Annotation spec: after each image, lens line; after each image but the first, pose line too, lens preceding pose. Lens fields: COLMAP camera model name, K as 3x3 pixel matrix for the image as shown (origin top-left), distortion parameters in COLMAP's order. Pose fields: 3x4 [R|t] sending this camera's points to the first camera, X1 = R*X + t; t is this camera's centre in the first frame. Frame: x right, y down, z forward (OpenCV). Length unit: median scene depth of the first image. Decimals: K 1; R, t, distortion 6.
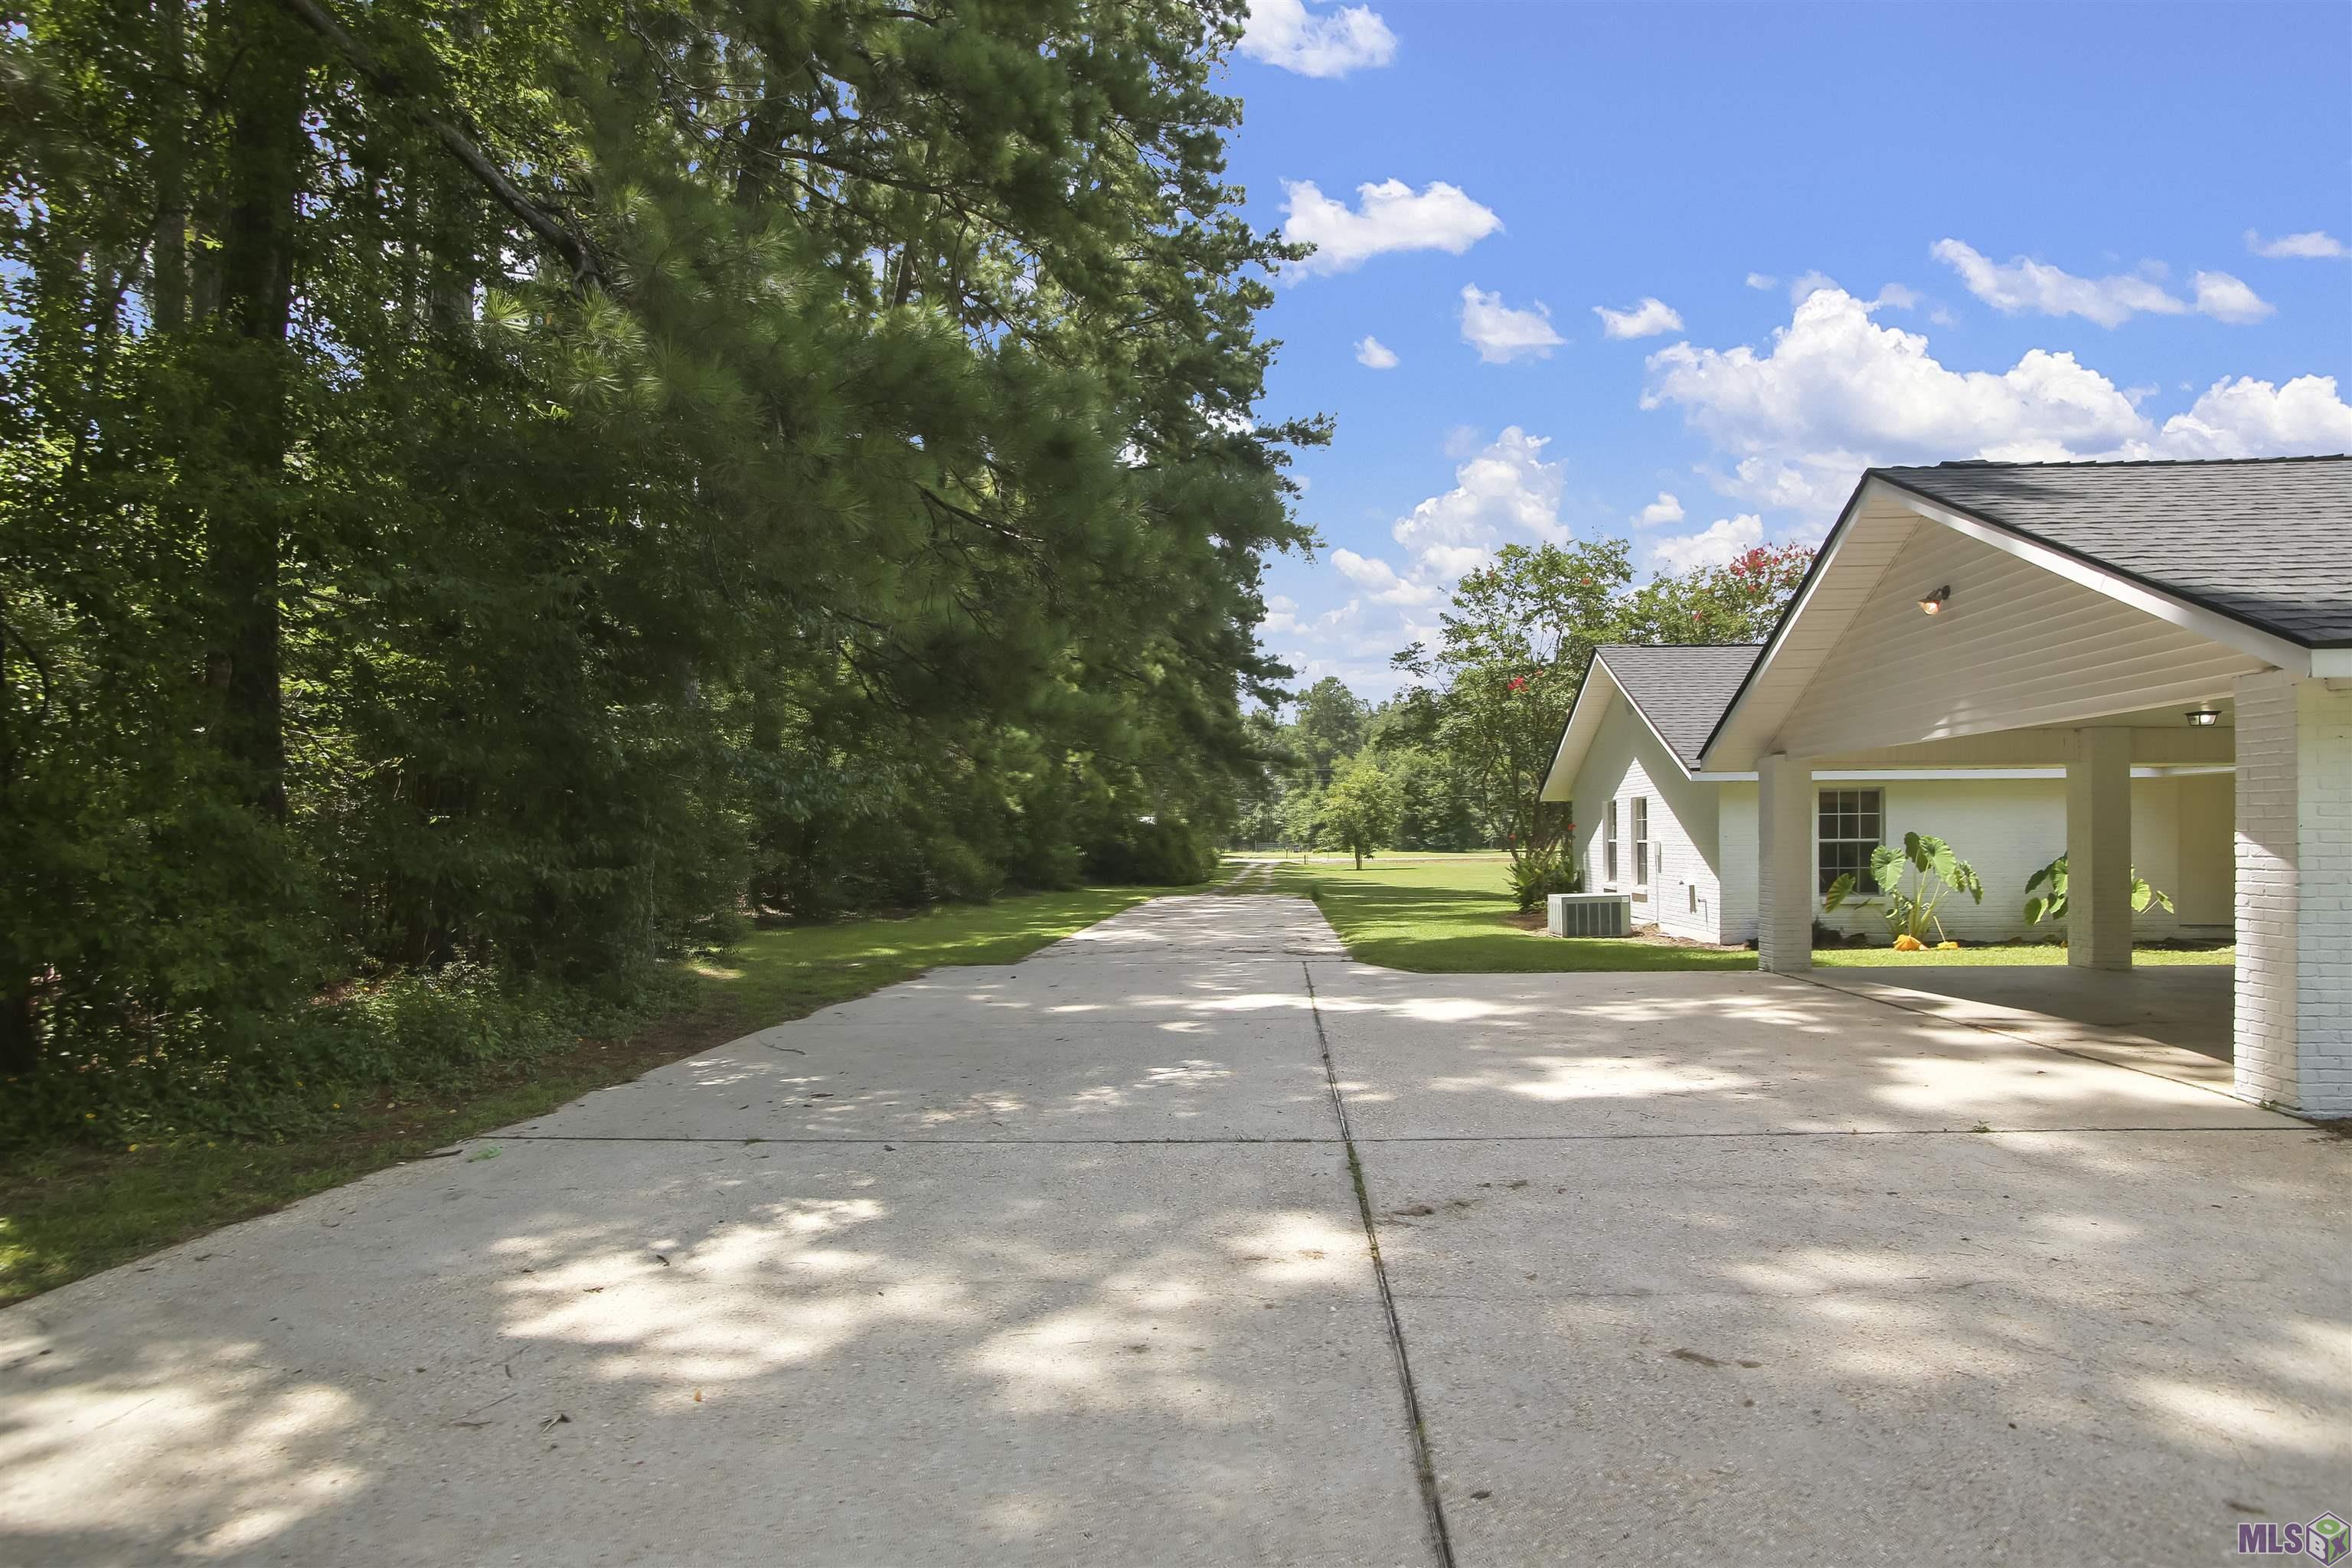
lens RADIAL K [[1247.8, 0, 1158.5], [0, 1247.8, 755.6], [0, 0, 1]] dist [-0.072339, 0.037446]
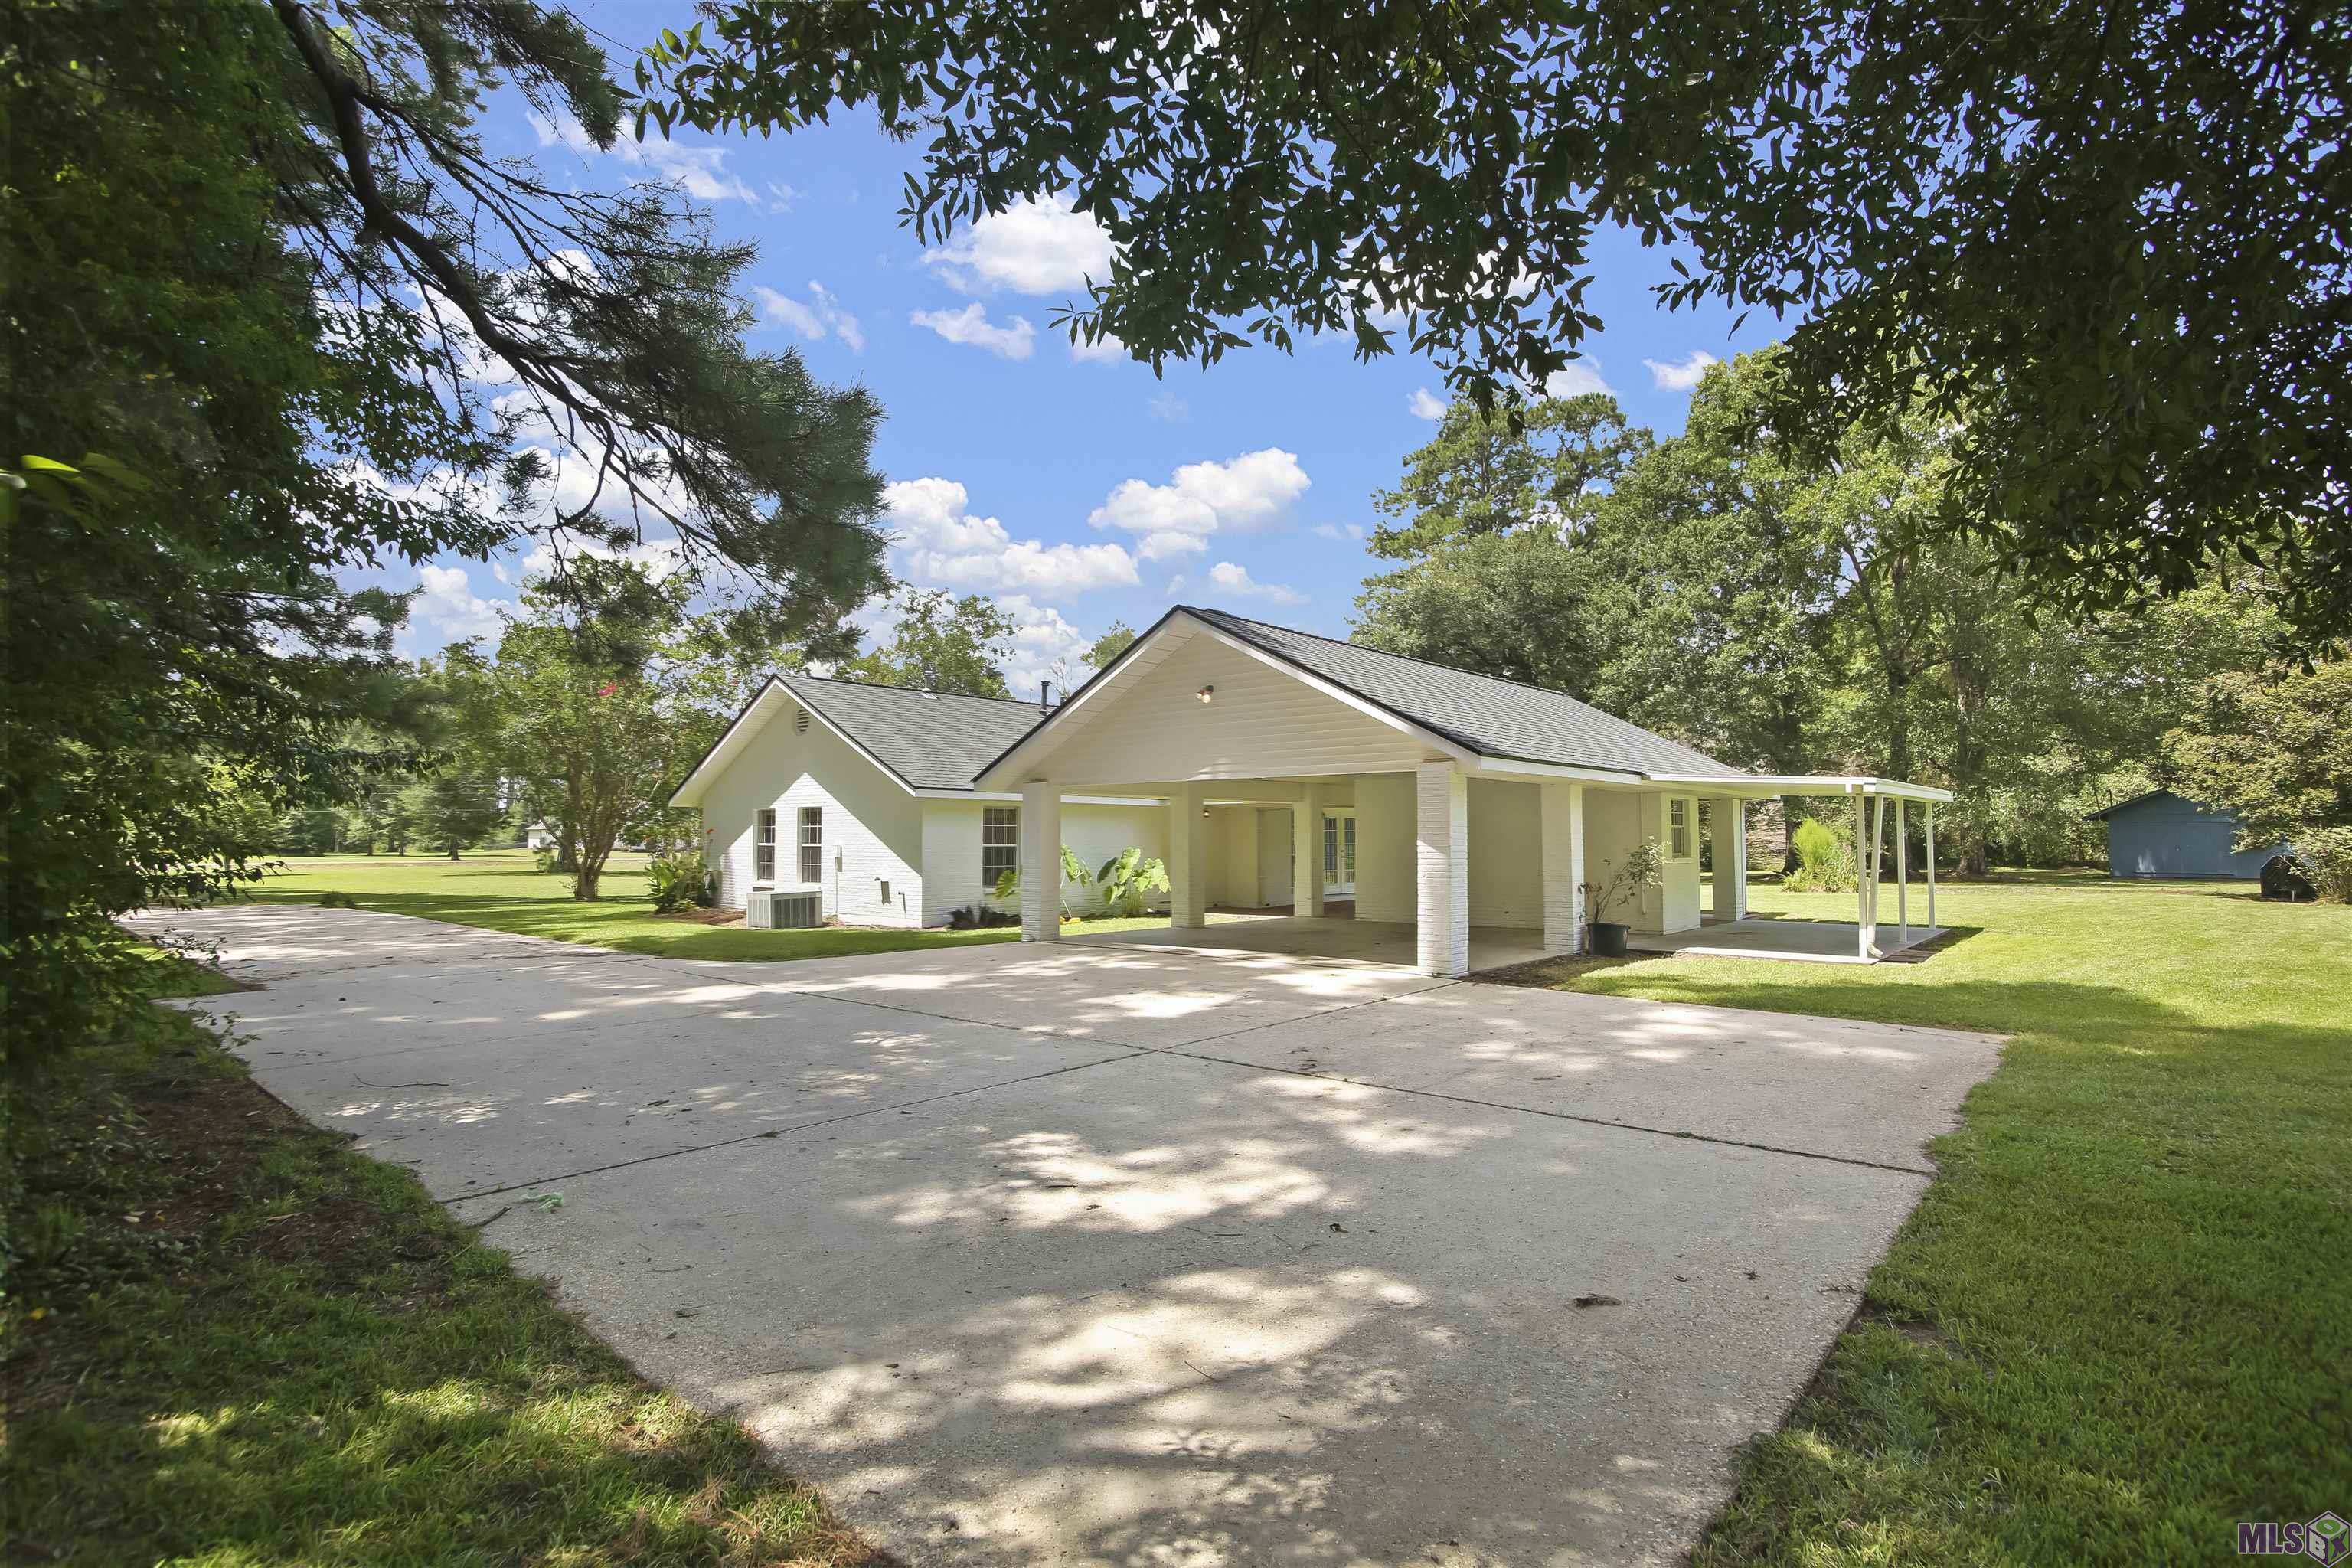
lens RADIAL K [[1247.8, 0, 1158.5], [0, 1247.8, 755.6], [0, 0, 1]] dist [-0.072339, 0.037446]
pose [[0.570281, 0.064775, 0.818892, -1.394981], [-0.060085, 0.997505, -0.037060, 0.032760], [-0.819249, -0.028068, 0.572750, 0.246482]]
